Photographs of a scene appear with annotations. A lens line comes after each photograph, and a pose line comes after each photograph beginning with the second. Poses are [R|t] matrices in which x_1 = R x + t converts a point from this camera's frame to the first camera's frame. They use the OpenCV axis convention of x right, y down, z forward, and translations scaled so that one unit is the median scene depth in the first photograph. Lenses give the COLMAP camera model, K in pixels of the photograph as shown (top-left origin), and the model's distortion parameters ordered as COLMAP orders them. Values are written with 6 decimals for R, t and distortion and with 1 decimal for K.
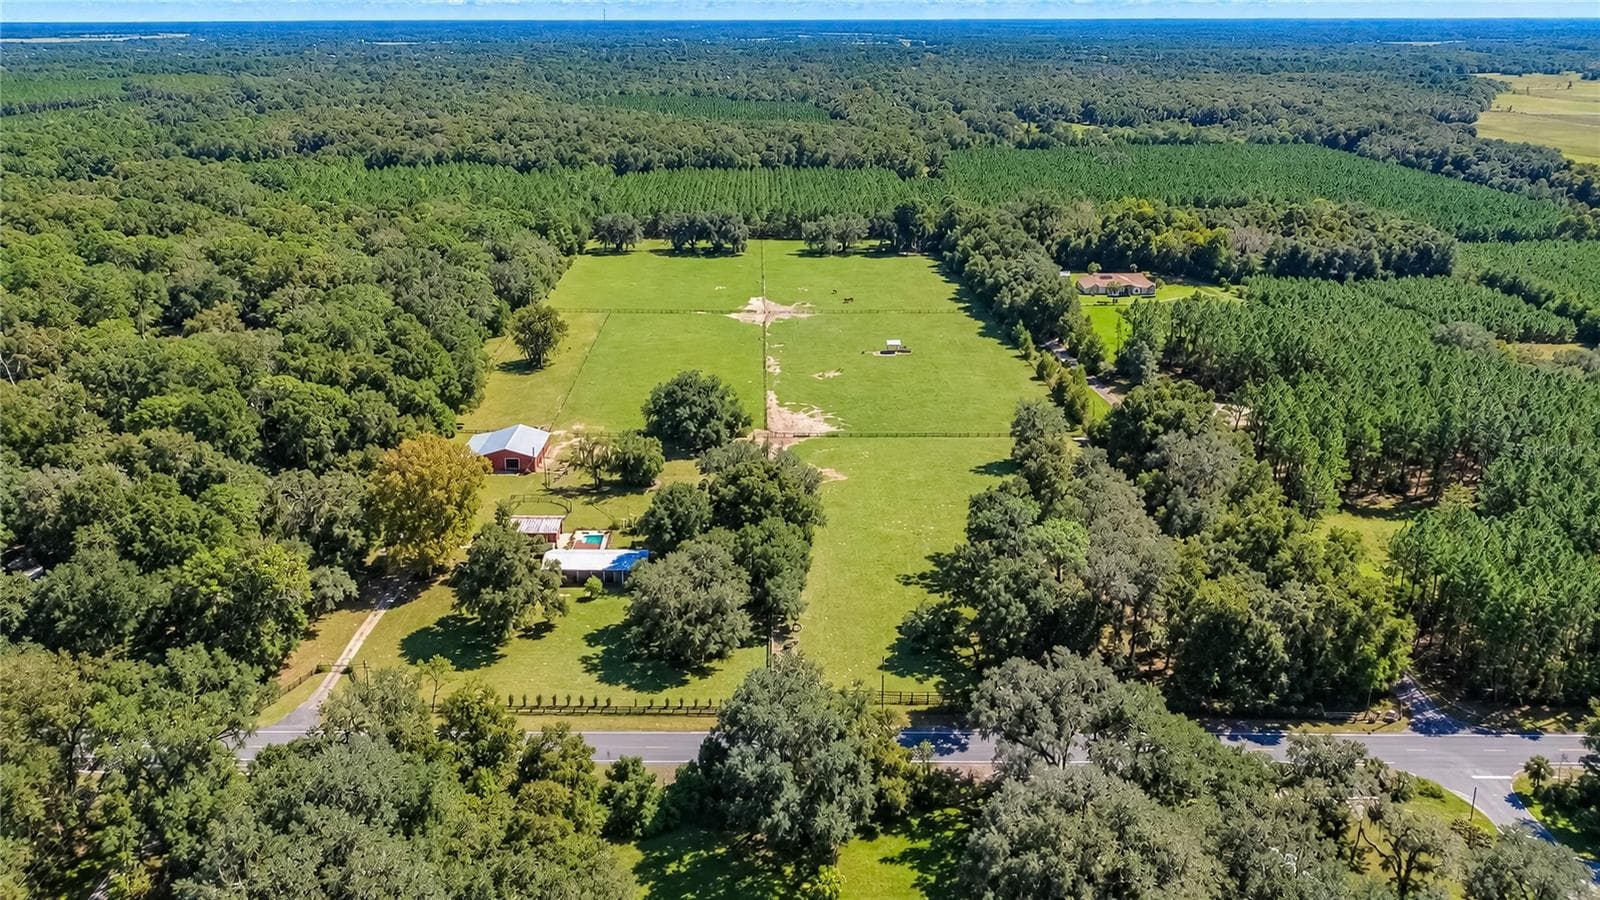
lens RADIAL K [[1296.8, 0, 800.0], [0, 1296.8, 450.0], [0, 0, 1]] dist [-0.000653, 0.001262]
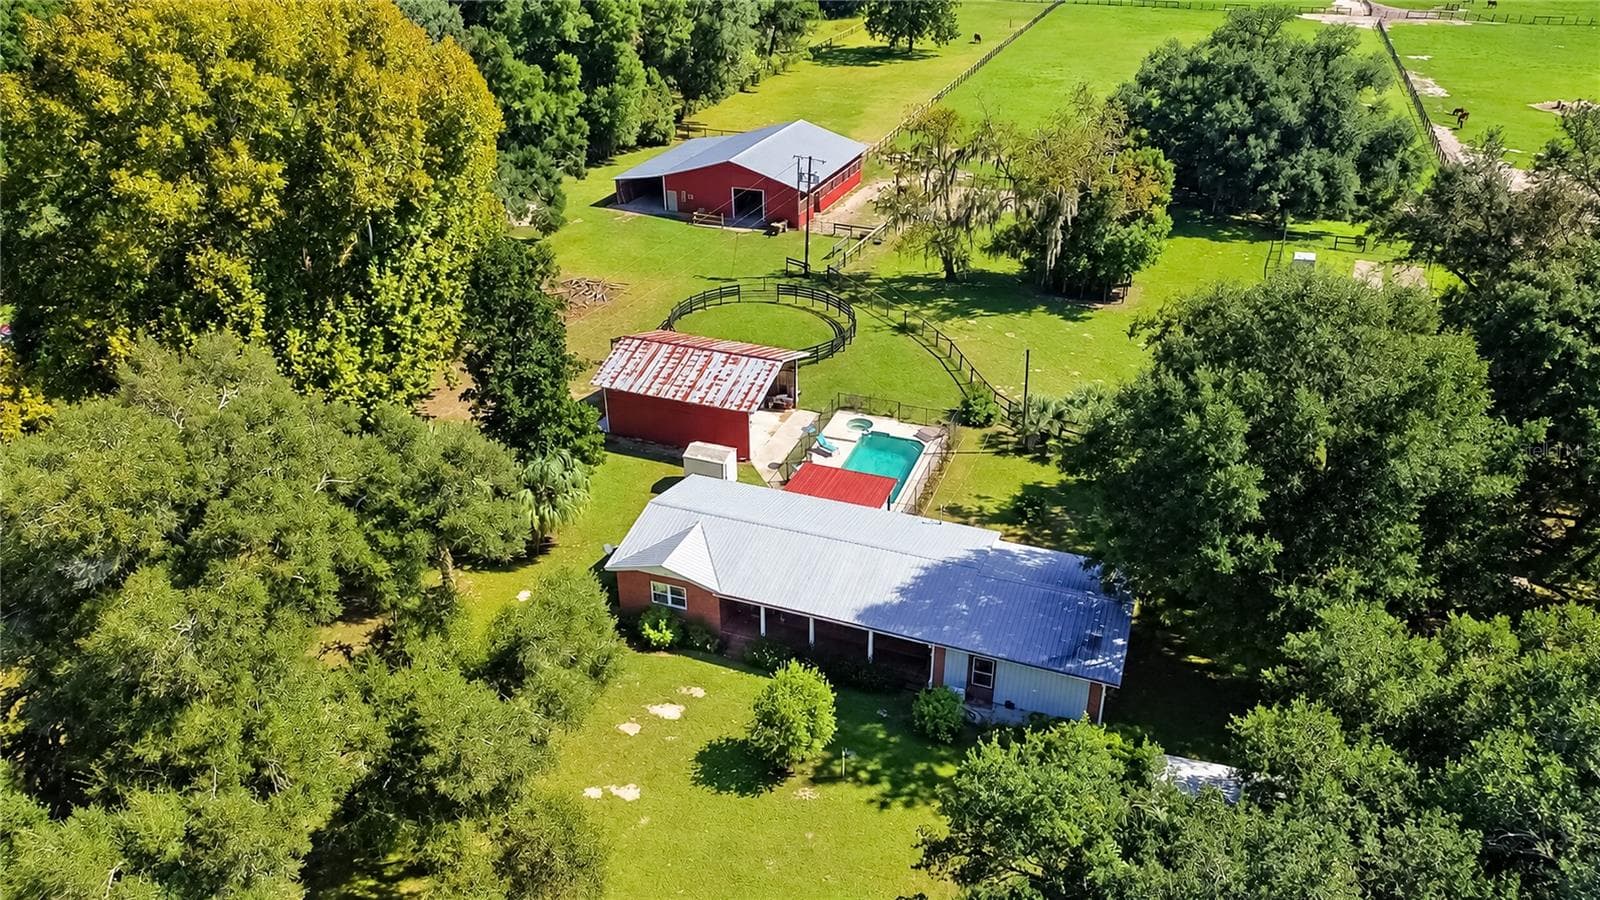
lens RADIAL K [[1296.8, 0, 800.0], [0, 1296.8, 450.0], [0, 0, 1]] dist [-0.000653, 0.001262]
pose [[0.935252, 0.159947, -0.315785, -0.084103], [-0.120580, 0.982693, 0.140621, 0.028682], [0.332812, -0.093439, 0.938353, 0.704968]]
